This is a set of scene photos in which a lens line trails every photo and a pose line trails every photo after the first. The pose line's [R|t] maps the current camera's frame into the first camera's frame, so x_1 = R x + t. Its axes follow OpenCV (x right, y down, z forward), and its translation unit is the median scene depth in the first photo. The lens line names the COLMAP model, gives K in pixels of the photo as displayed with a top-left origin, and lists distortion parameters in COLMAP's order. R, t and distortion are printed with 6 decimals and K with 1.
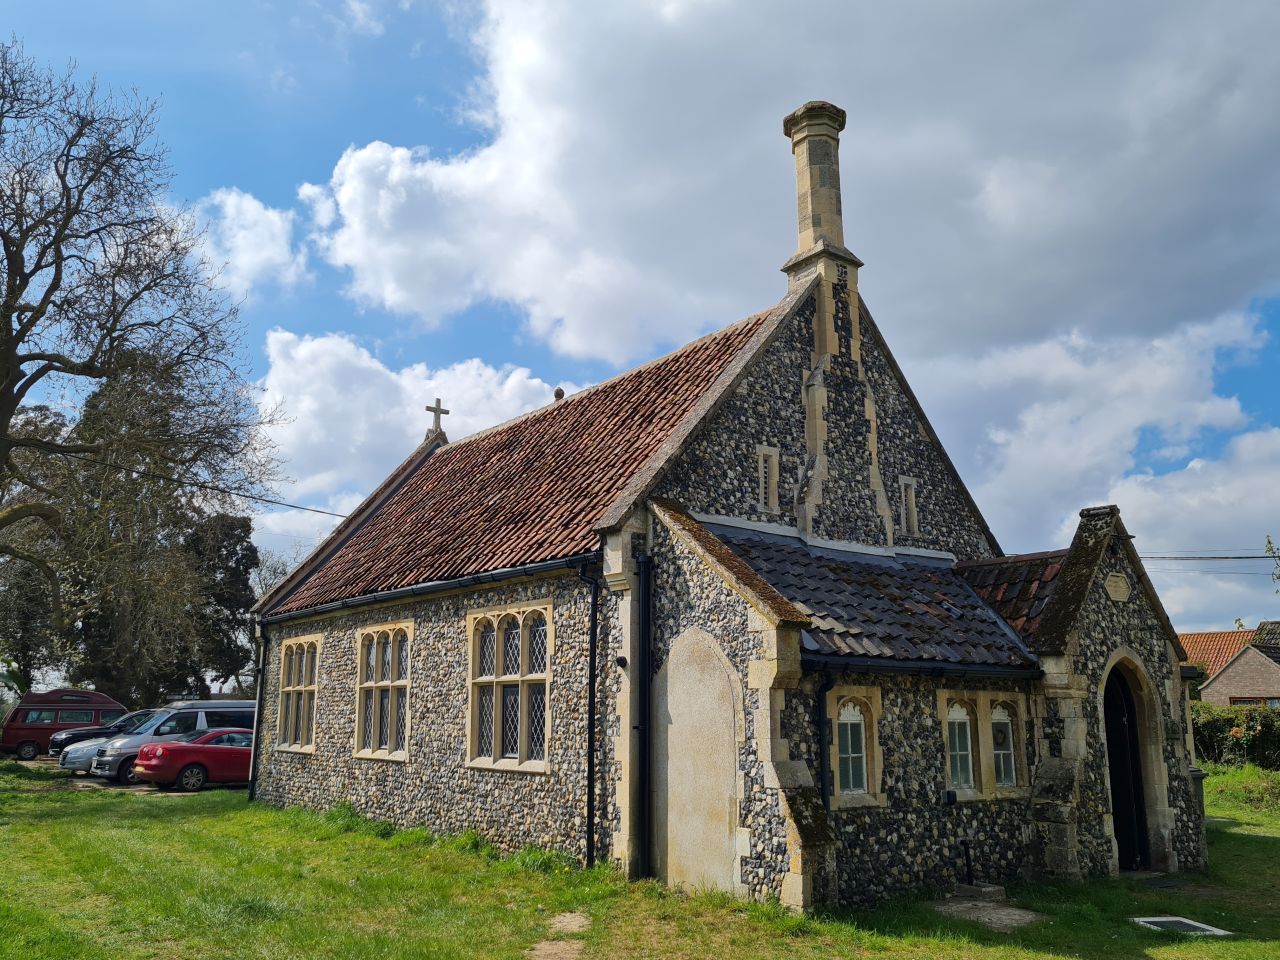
lens RADIAL K [[1078.9, 0, 640.1], [0, 1078.9, 477.1], [0, 0, 1]] dist [0.058119, -0.049497]
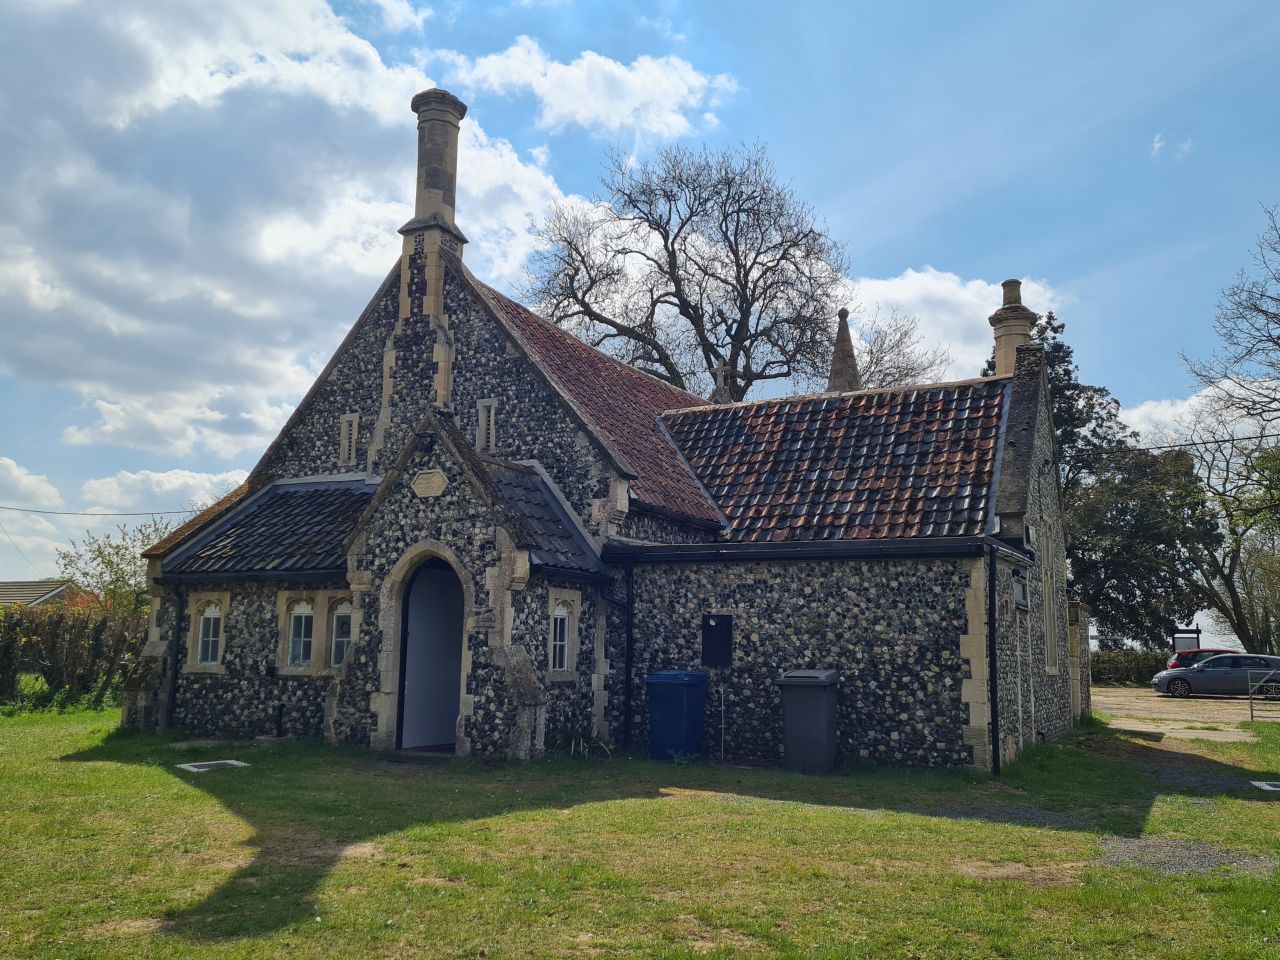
lens RADIAL K [[1200.5, 0, 645.1], [0, 1200.5, 483.8], [0, 0, 1]] dist [0.040814, 0.003138]
pose [[0.385647, -0.134936, -0.912726, 1.630684], [0.183122, 0.980762, -0.067621, 0.226005], [0.904291, -0.141062, 0.402938, 0.759598]]
